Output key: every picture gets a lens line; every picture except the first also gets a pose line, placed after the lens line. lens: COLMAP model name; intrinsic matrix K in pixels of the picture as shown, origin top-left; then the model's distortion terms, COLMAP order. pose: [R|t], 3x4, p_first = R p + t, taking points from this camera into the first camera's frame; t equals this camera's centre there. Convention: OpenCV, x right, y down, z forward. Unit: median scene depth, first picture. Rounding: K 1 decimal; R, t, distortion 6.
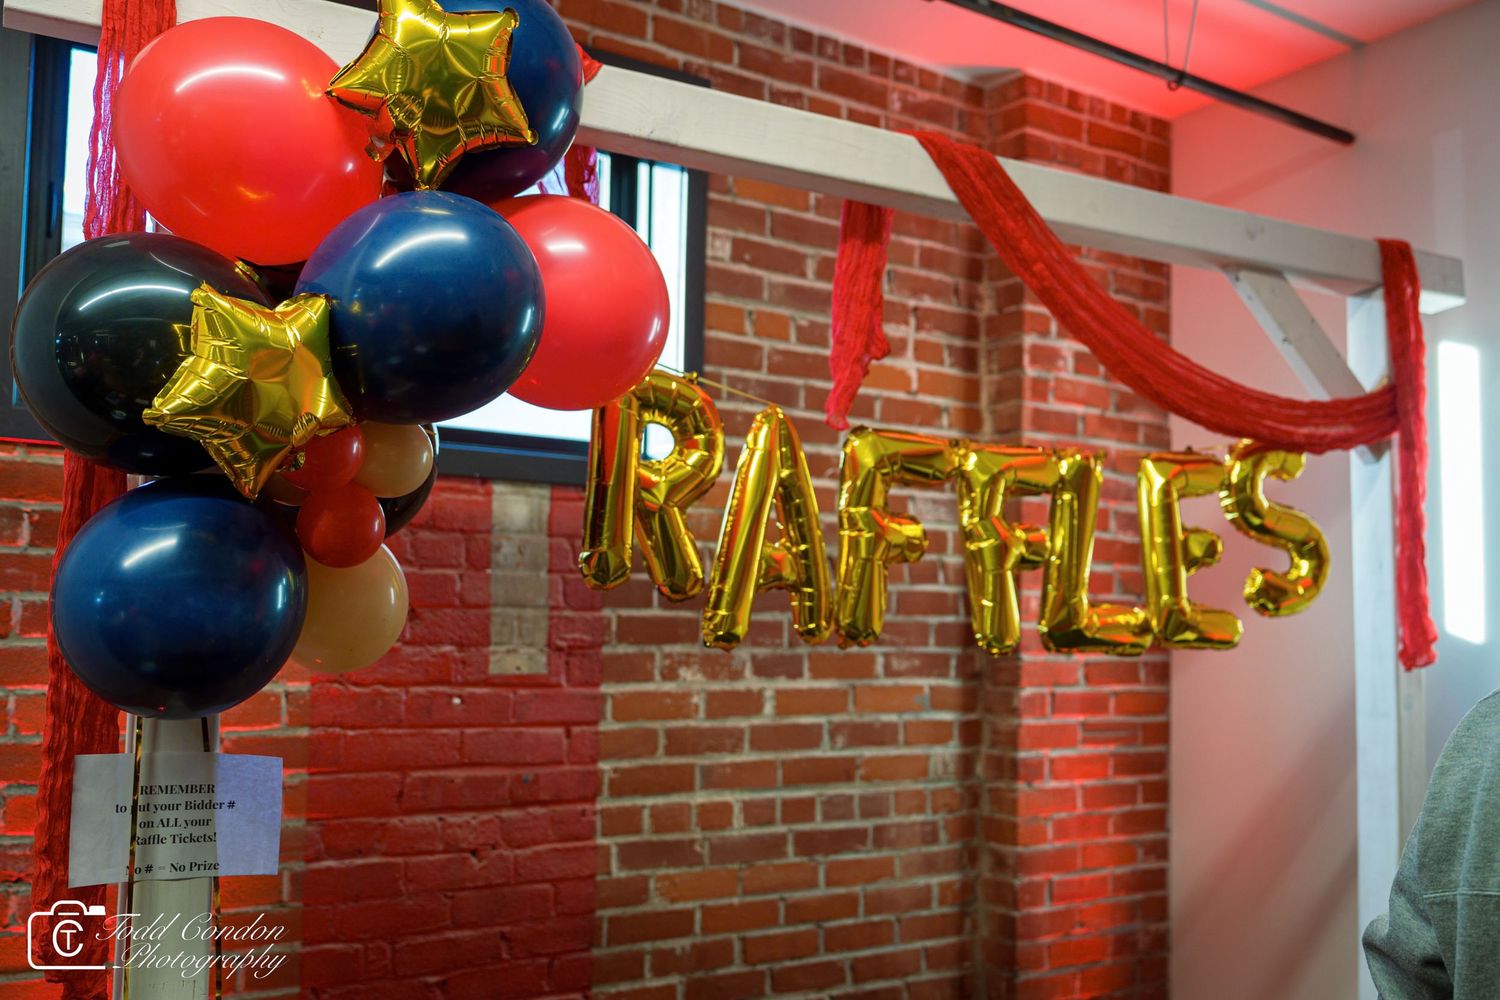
lens RADIAL K [[1466.7, 0, 751.6], [0, 1466.7, 501.1], [0, 0, 1]] dist [-0.000679, 0.000000]
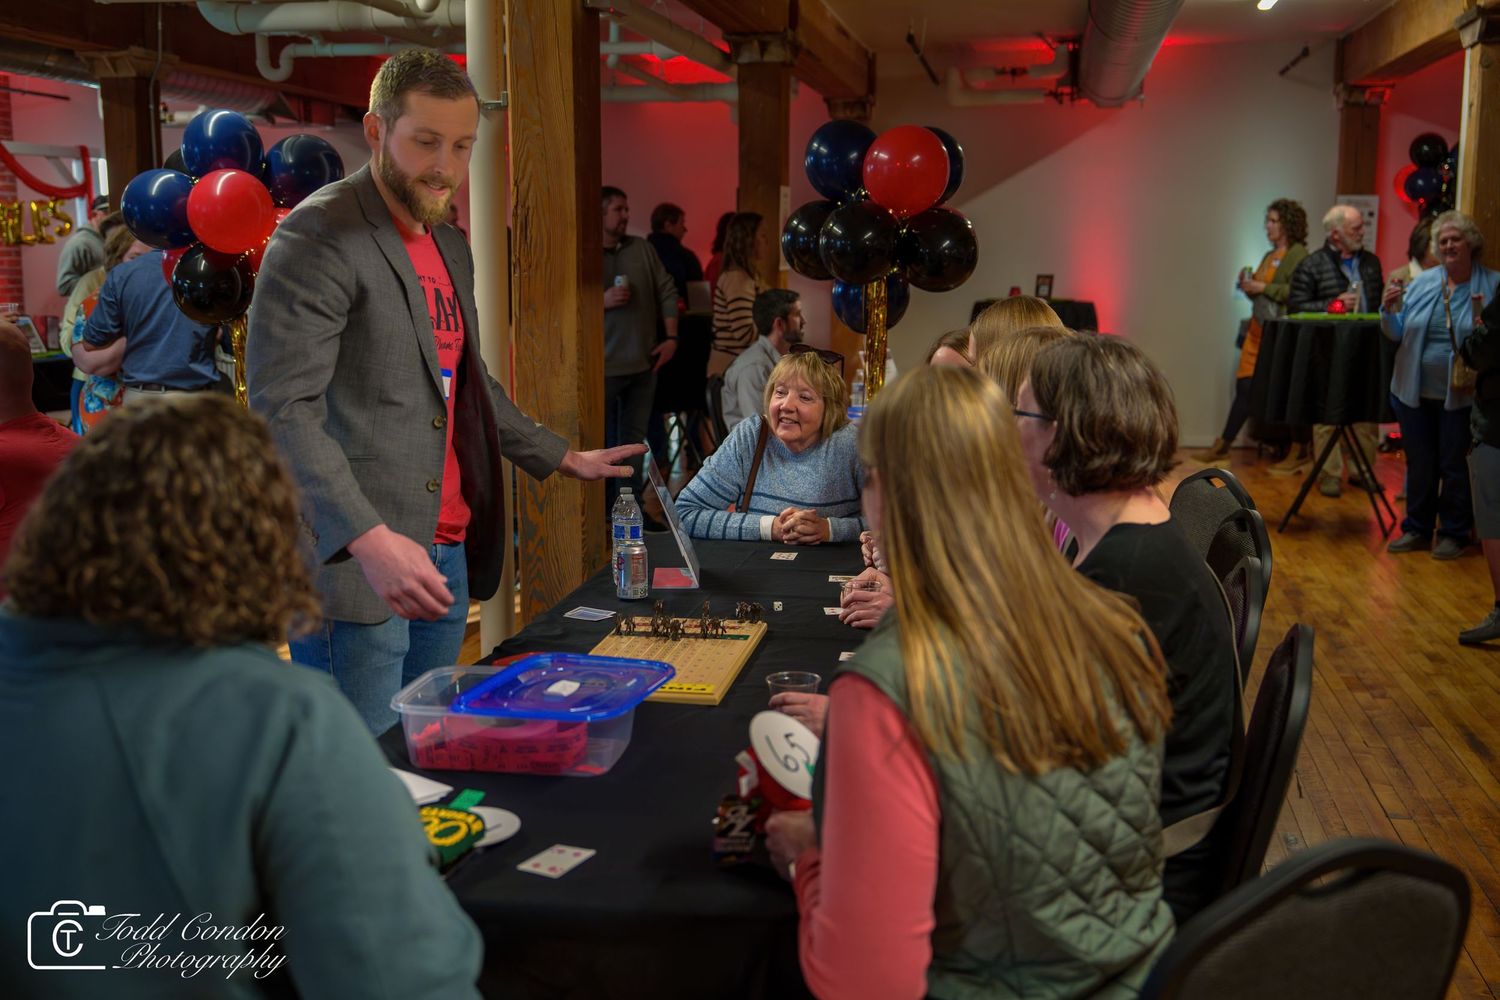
lens RADIAL K [[1641.7, 0, 749.1], [0, 1641.7, 503.3], [0, 0, 1]] dist [0.024848, 0.000000]
pose [[0.706071, -0.134128, 0.695323, -1.742742], [-0.040463, 0.972653, 0.228712, -0.360239], [-0.706984, -0.189622, 0.681335, -4.000971]]
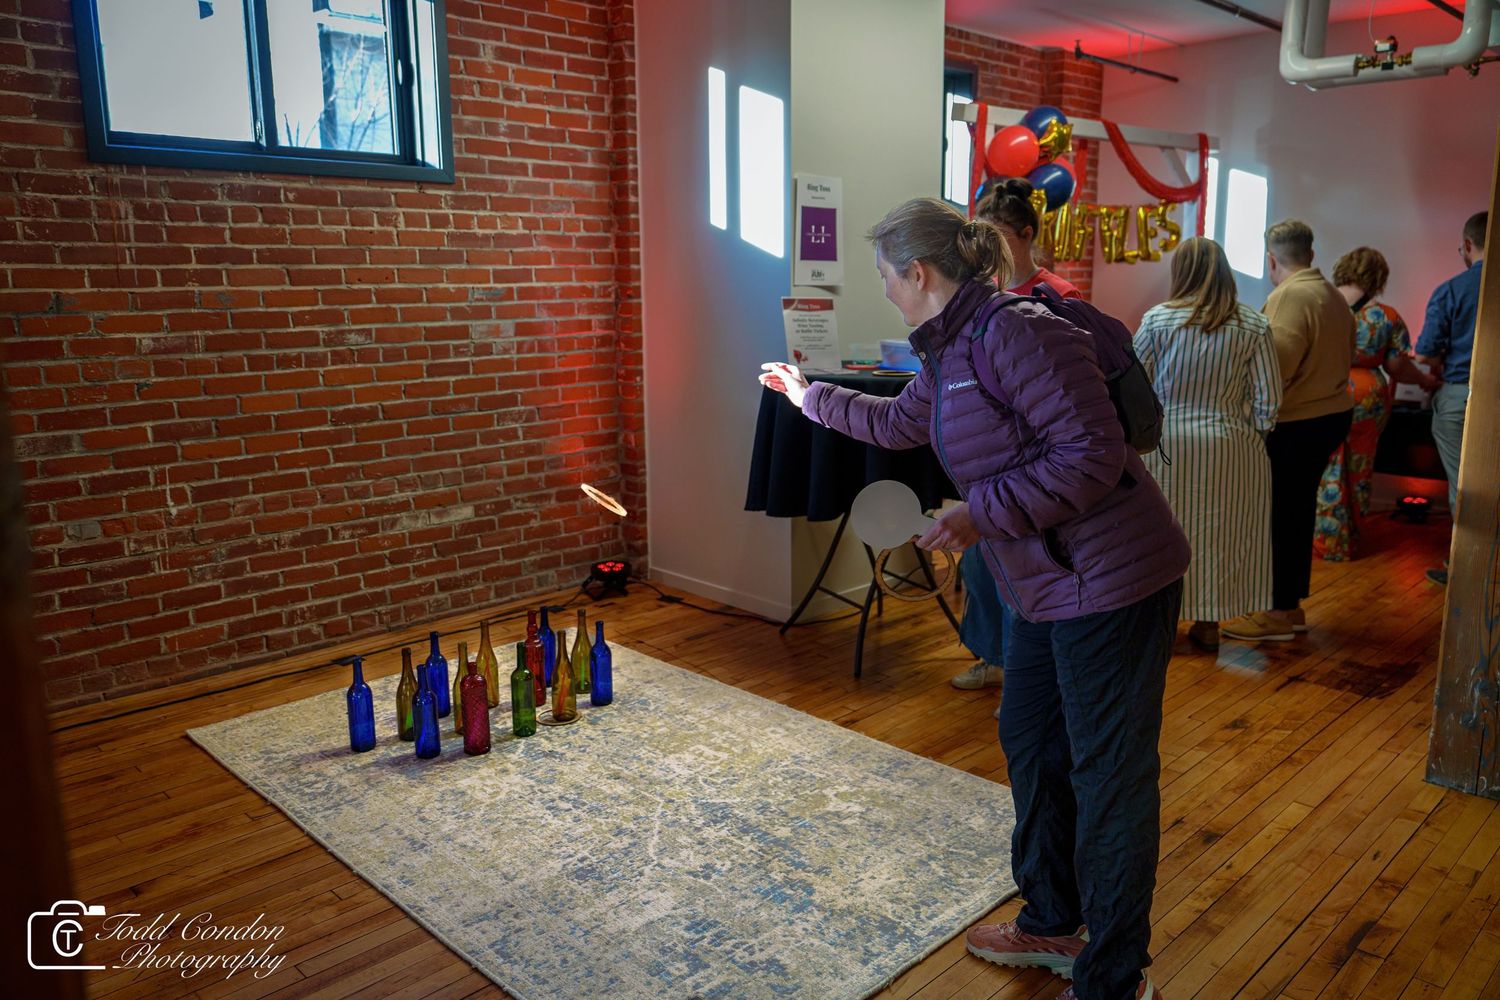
lens RADIAL K [[1184.5, 0, 748.3], [0, 1184.5, 494.8], [0, 0, 1]] dist [0.002693, 0.000529]
pose [[0.980392, -0.065212, 0.185952, -1.156853], [0.013253, 0.963338, 0.267961, -0.130624], [-0.196609, -0.260243, 0.945314, -1.589765]]
